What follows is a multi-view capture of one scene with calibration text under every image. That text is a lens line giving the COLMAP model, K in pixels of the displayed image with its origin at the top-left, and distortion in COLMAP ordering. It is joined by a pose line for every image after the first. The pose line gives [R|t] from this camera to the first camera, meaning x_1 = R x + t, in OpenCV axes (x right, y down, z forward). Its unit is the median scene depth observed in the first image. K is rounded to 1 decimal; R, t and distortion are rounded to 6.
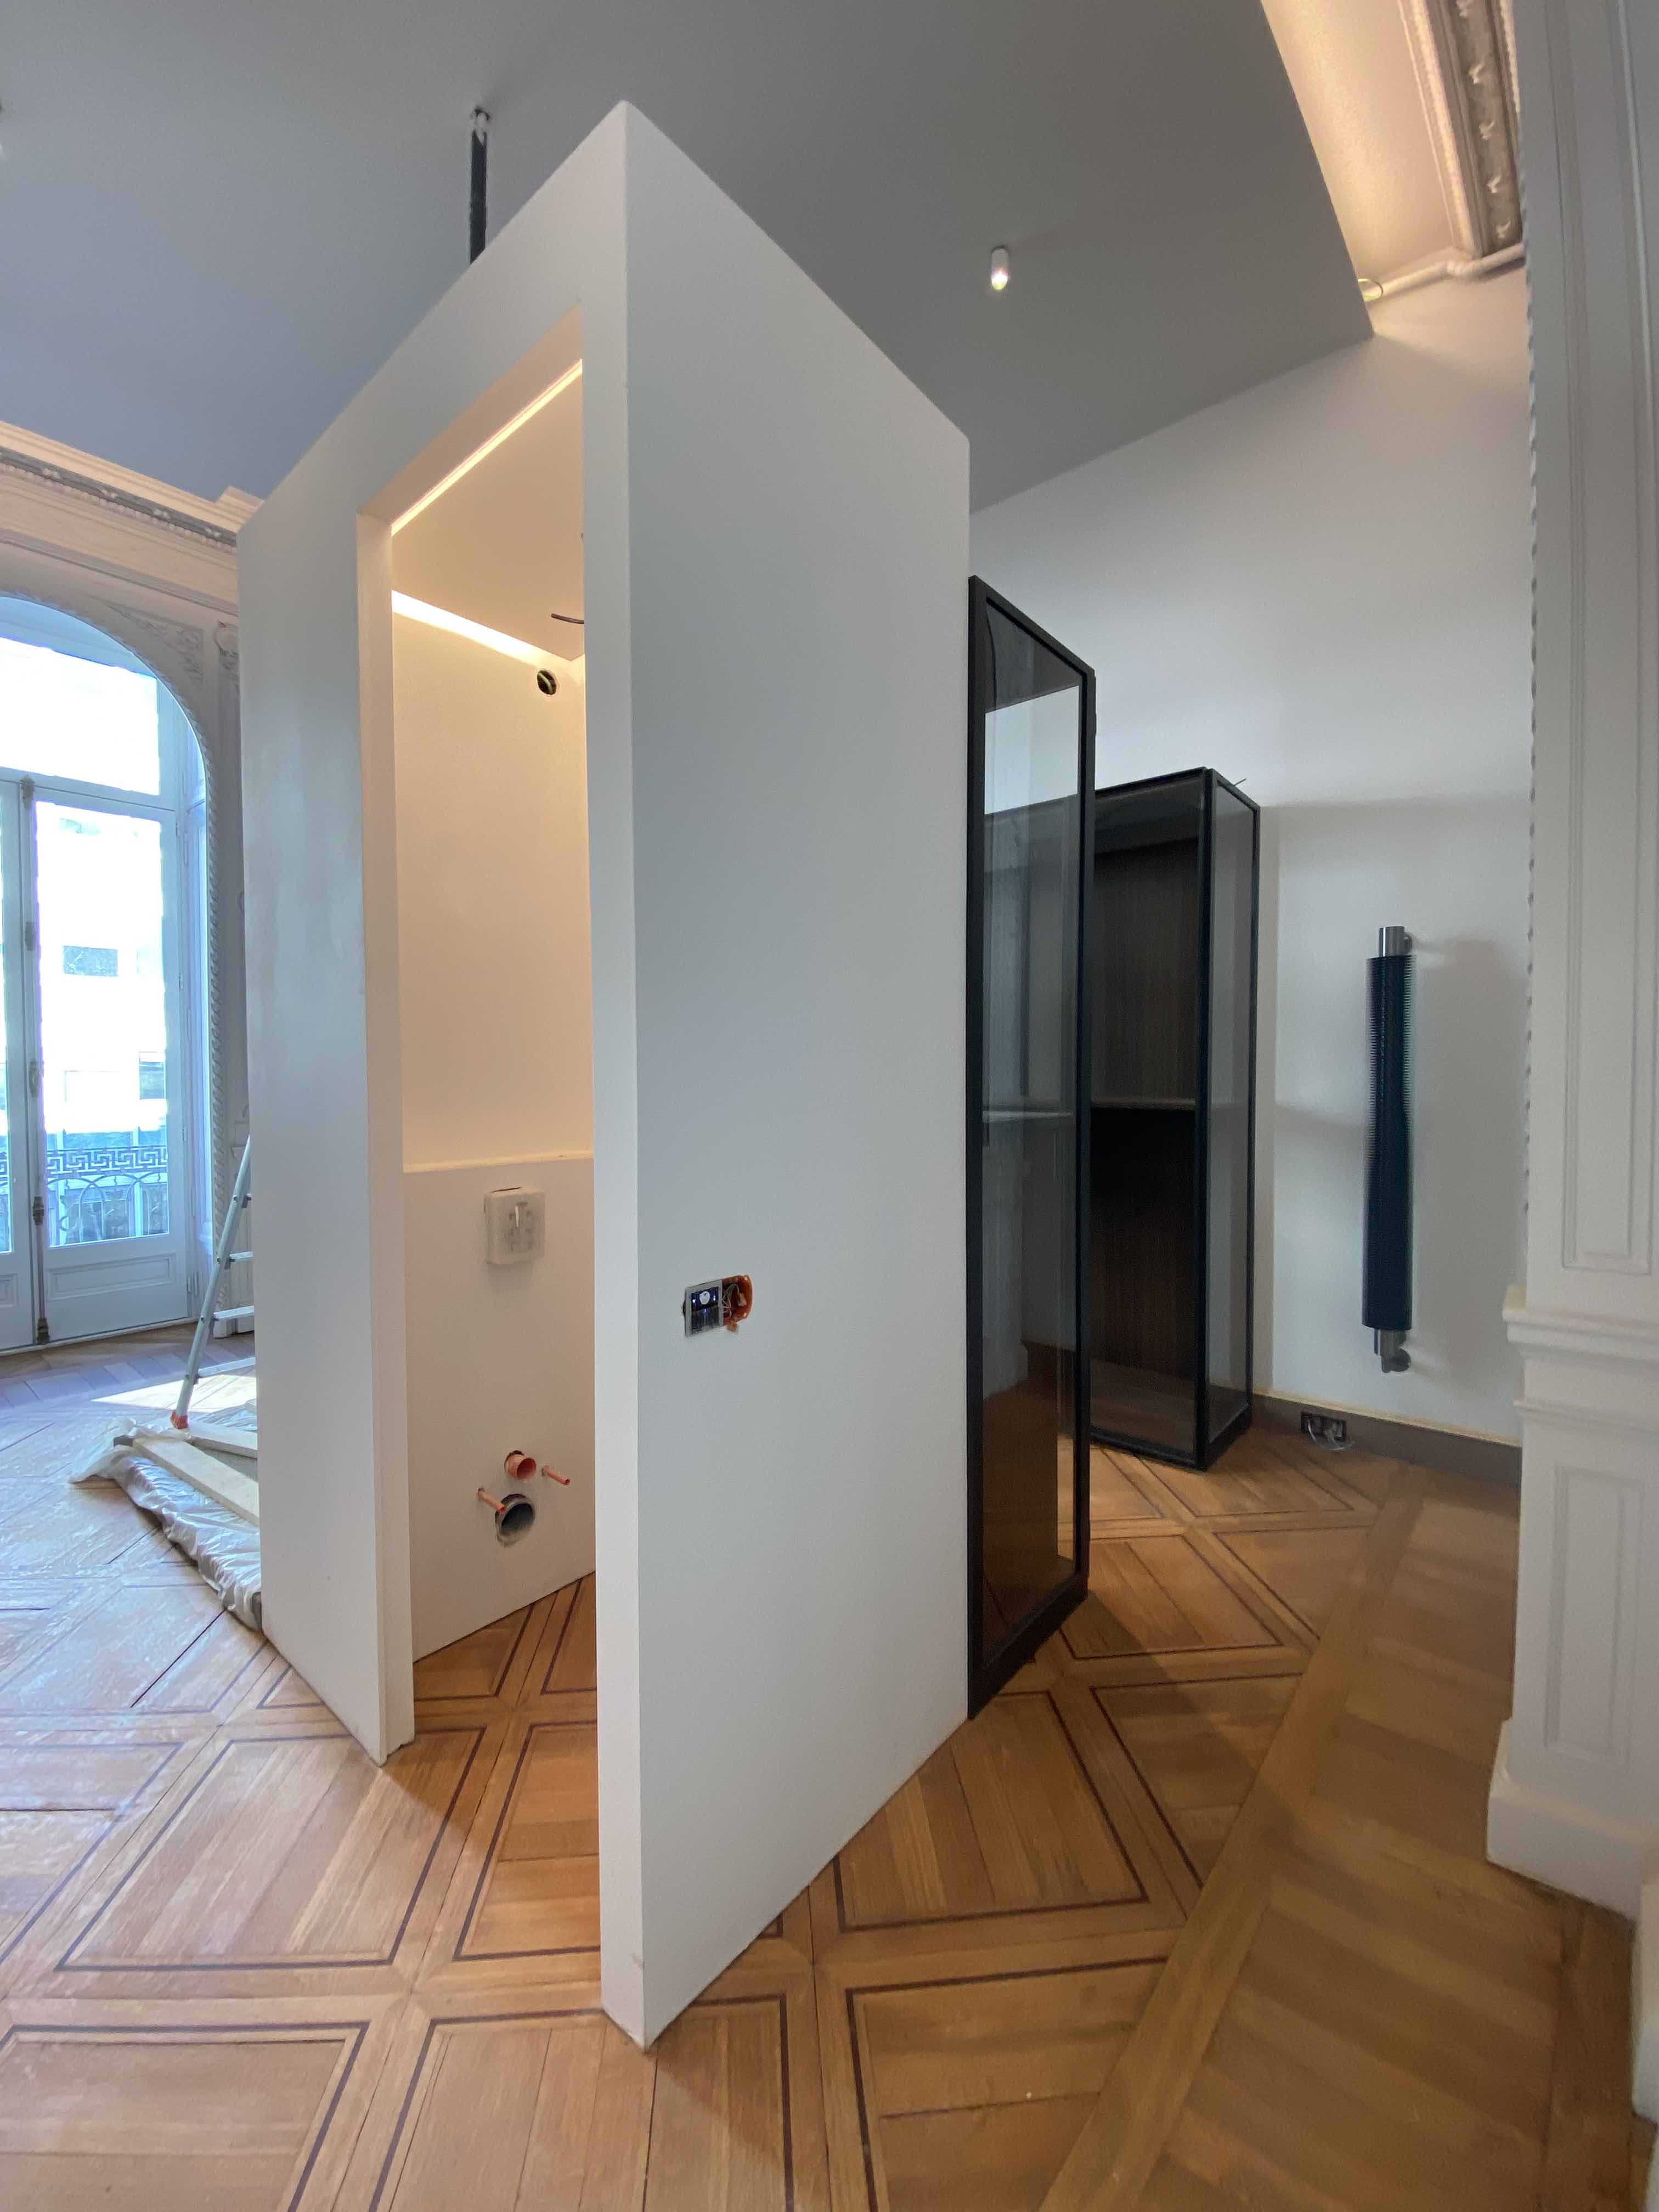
lens RADIAL K [[912.5, 0, 829.5], [0, 912.5, 1106.0], [0, 0, 1]] dist [0.016050, -0.017713]
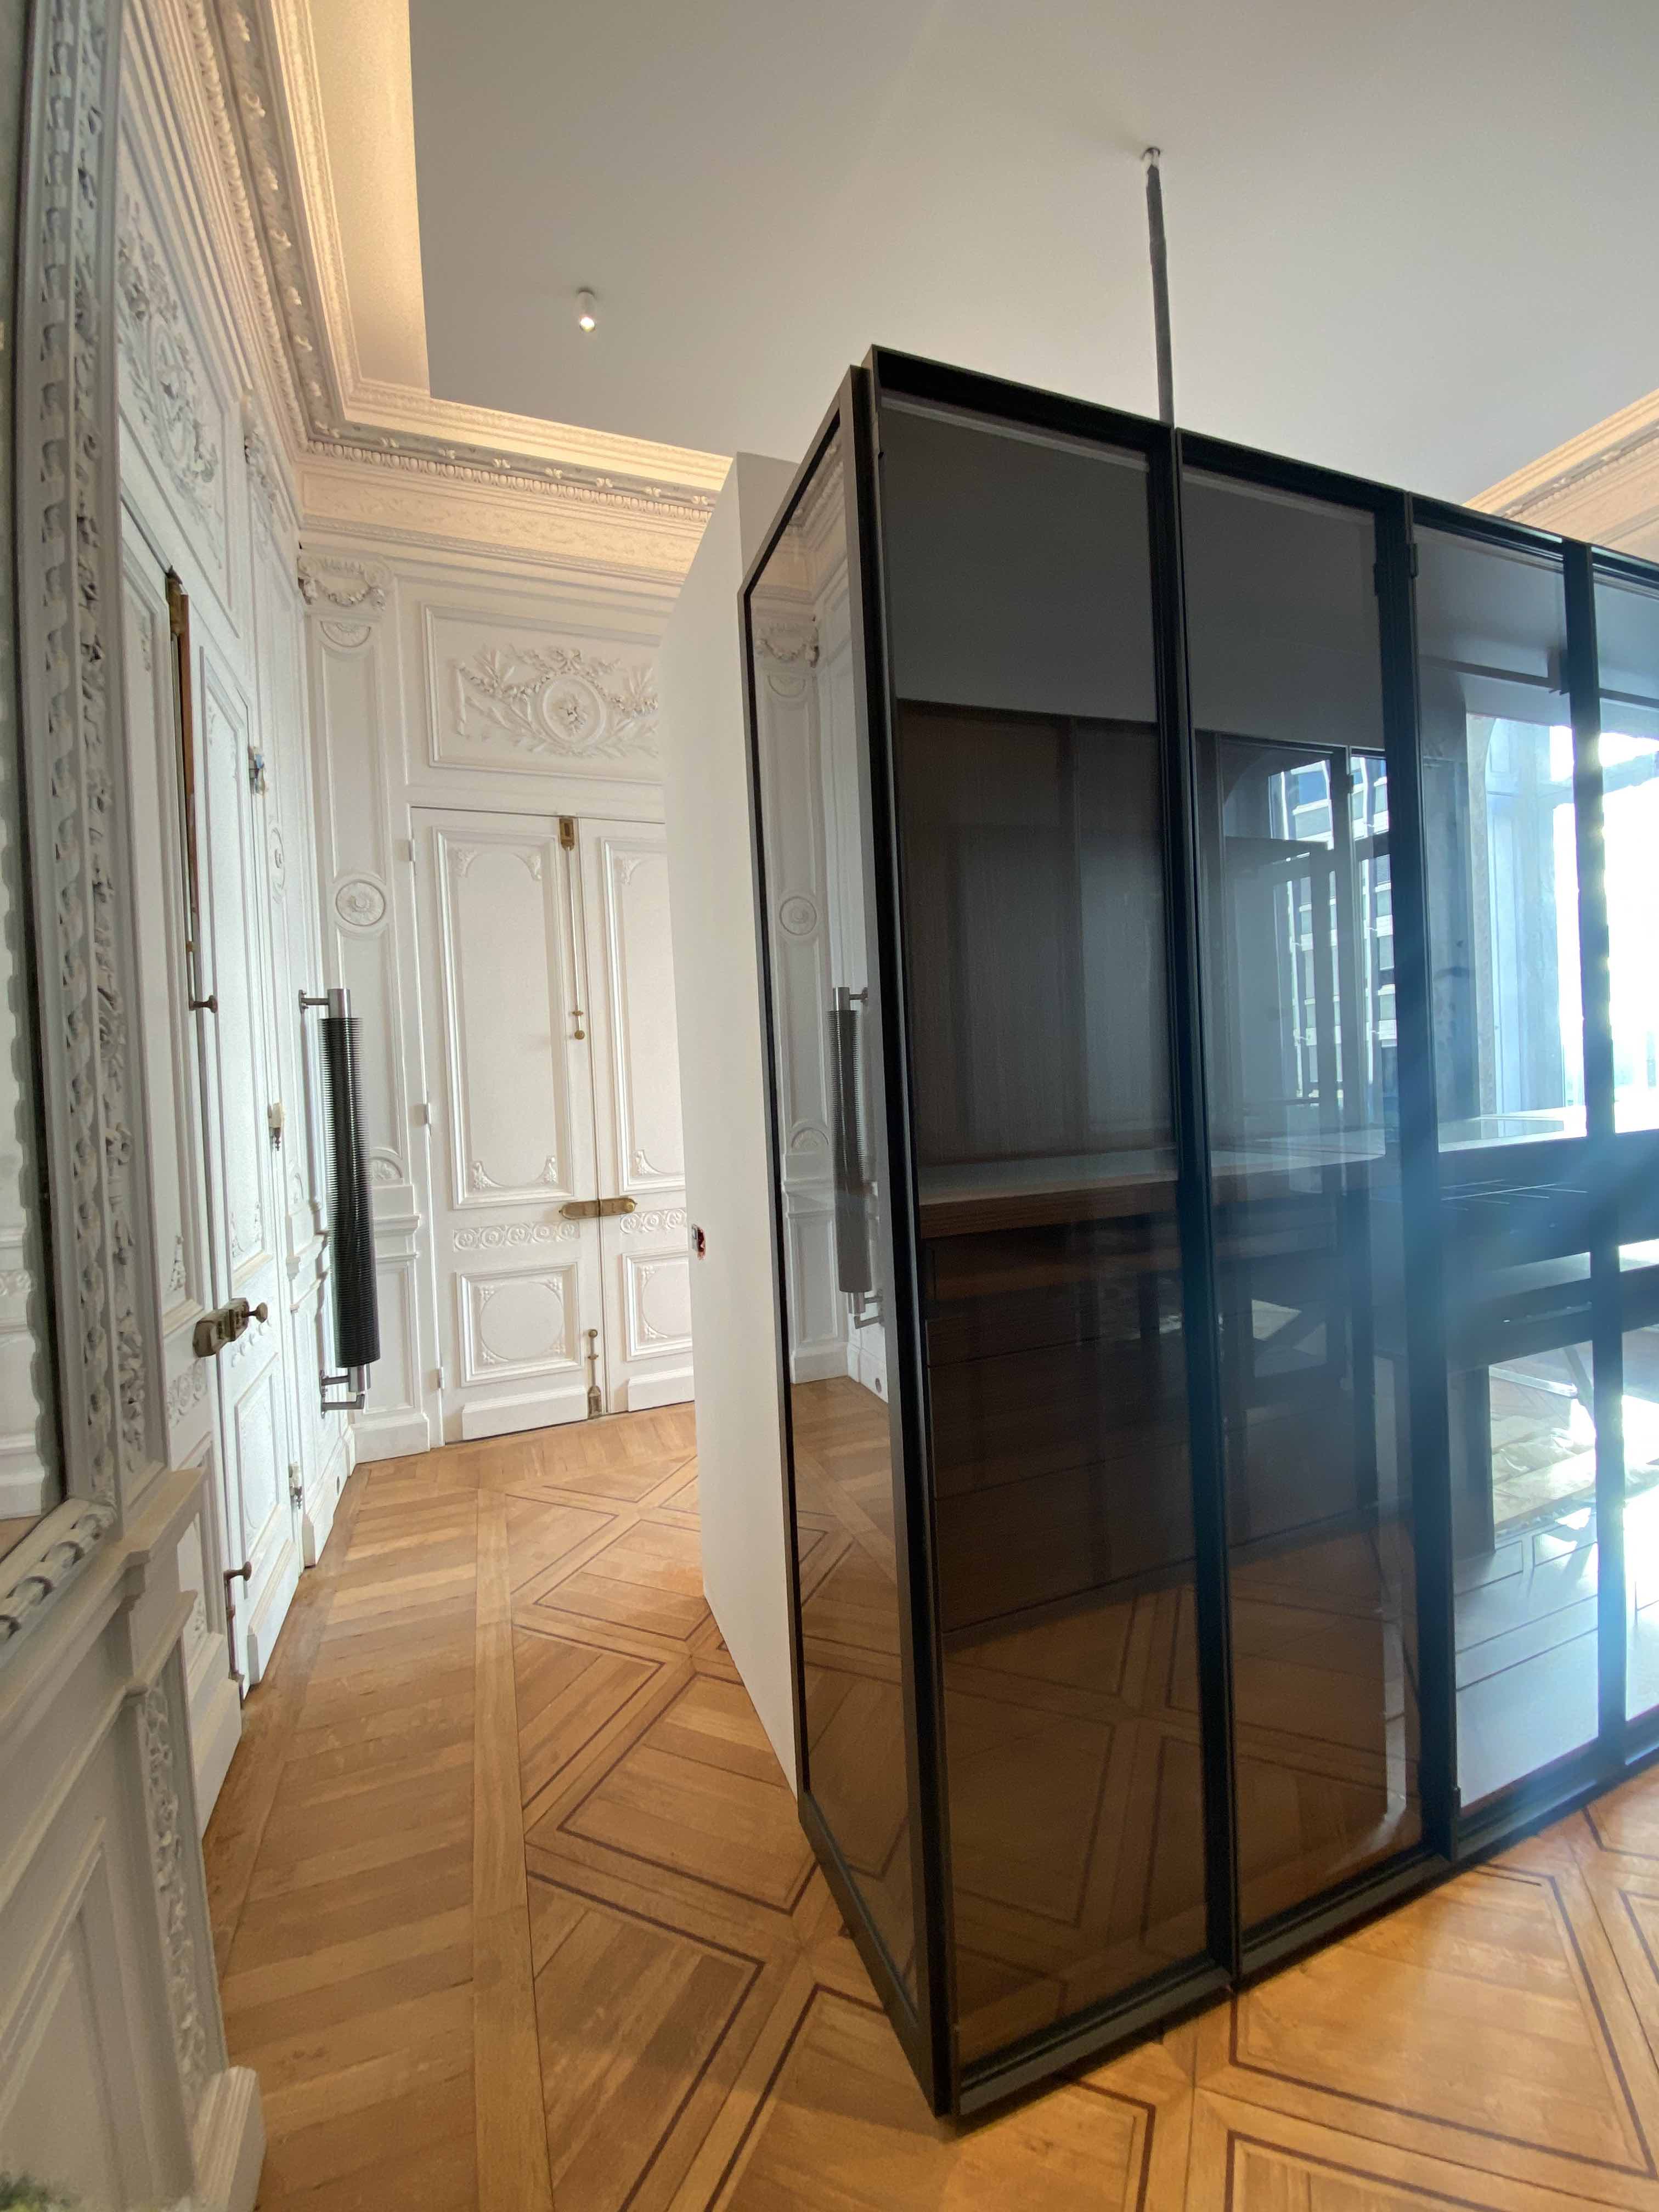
lens RADIAL K [[913.2, 0, 830.1], [0, 913.2, 1106.9], [0, 0, 1]] dist [0.015266, -0.017008]
pose [[-0.487346, 0.063657, -0.870886, 1.088872], [0.005739, 0.997551, 0.069705, -0.139970], [0.873190, 0.028972, -0.486517, 1.759217]]
